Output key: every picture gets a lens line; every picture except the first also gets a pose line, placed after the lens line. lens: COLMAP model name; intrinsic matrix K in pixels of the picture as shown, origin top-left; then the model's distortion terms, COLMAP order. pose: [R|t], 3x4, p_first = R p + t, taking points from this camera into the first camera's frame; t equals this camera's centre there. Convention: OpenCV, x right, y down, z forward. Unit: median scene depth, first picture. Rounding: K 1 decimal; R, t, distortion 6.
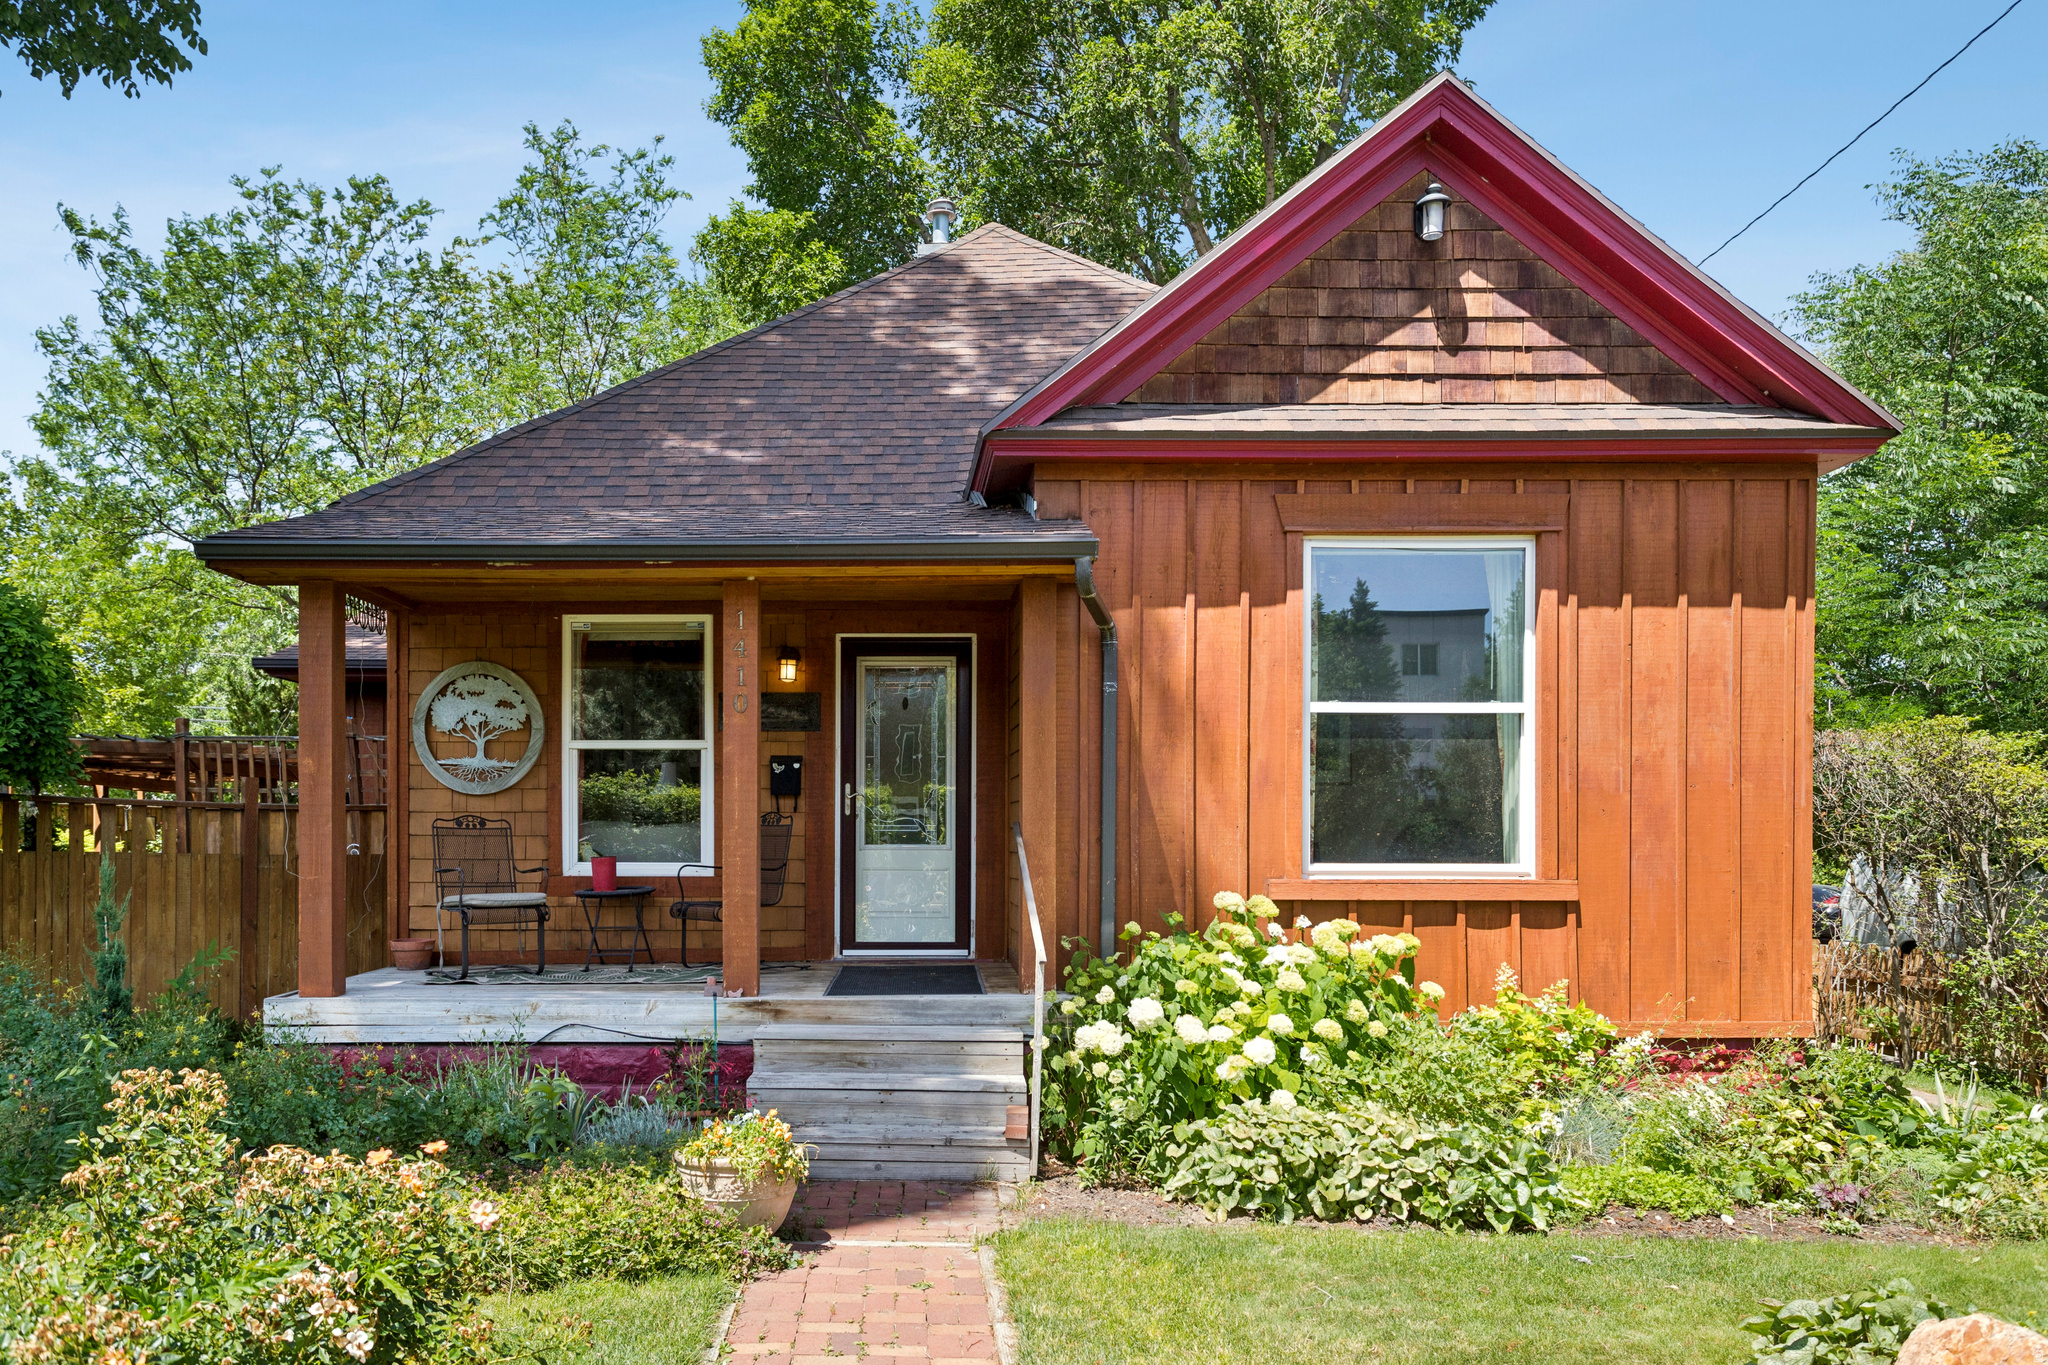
lens RADIAL K [[1436.7, 0, 1024.0], [0, 1436.7, 682.5], [0, 0, 1]] dist [-0.002951, 0.001161]
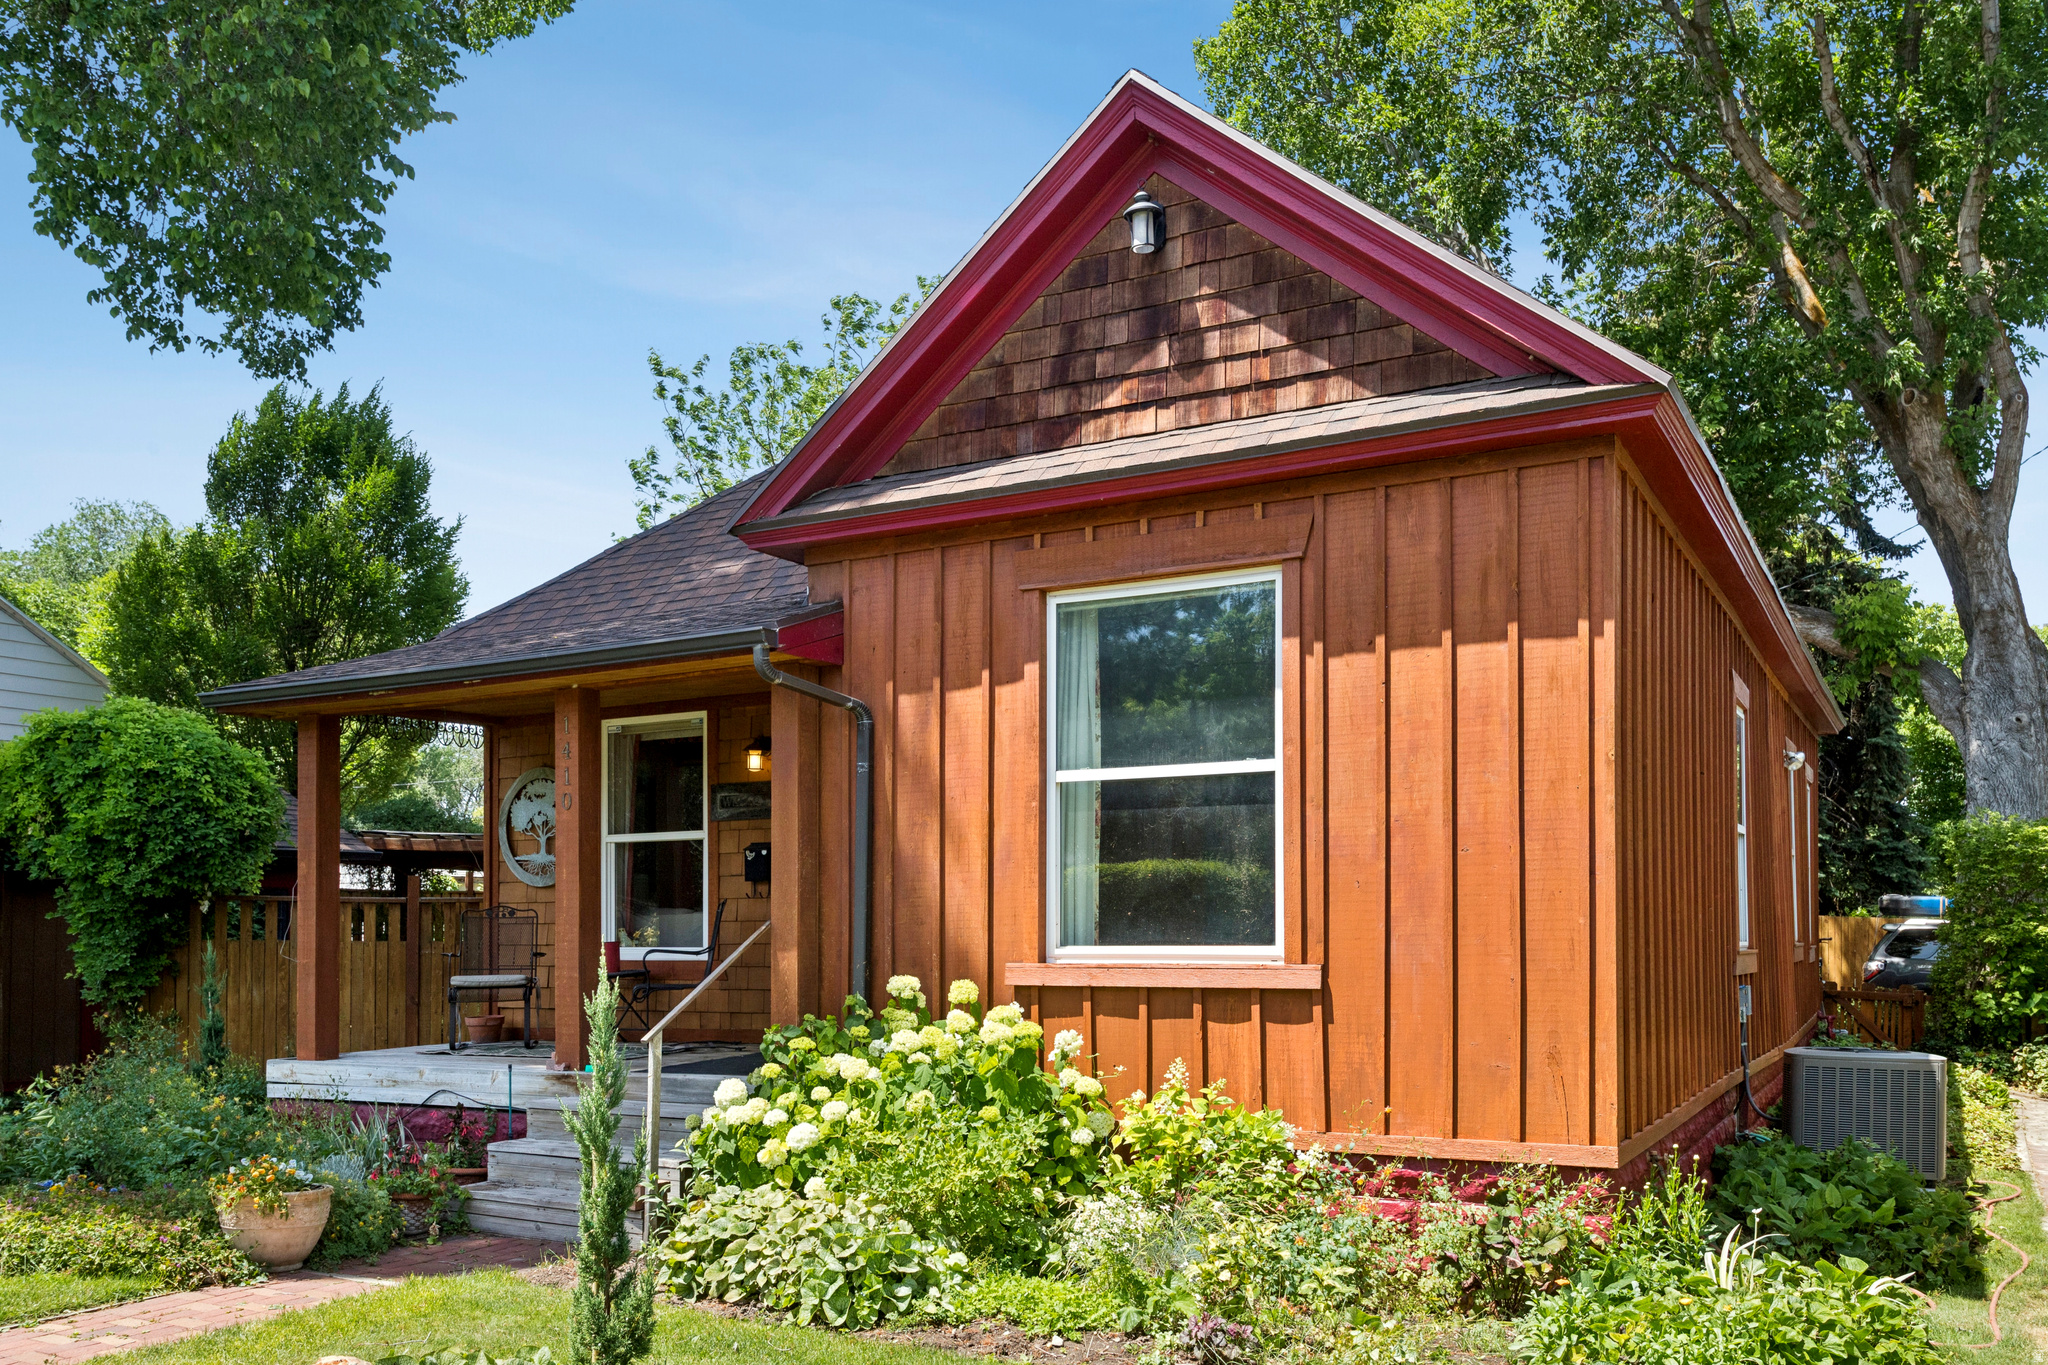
lens RADIAL K [[1666.0, 0, 1024.0], [0, 1666.0, 682.5], [0, 0, 1]] dist [0.007585, 0.002095]
pose [[0.878725, -0.077578, -0.470983, 0.685285], [0.061738, 0.996888, -0.049015, 0.007878], [0.473320, 0.013993, 0.880780, 0.042802]]
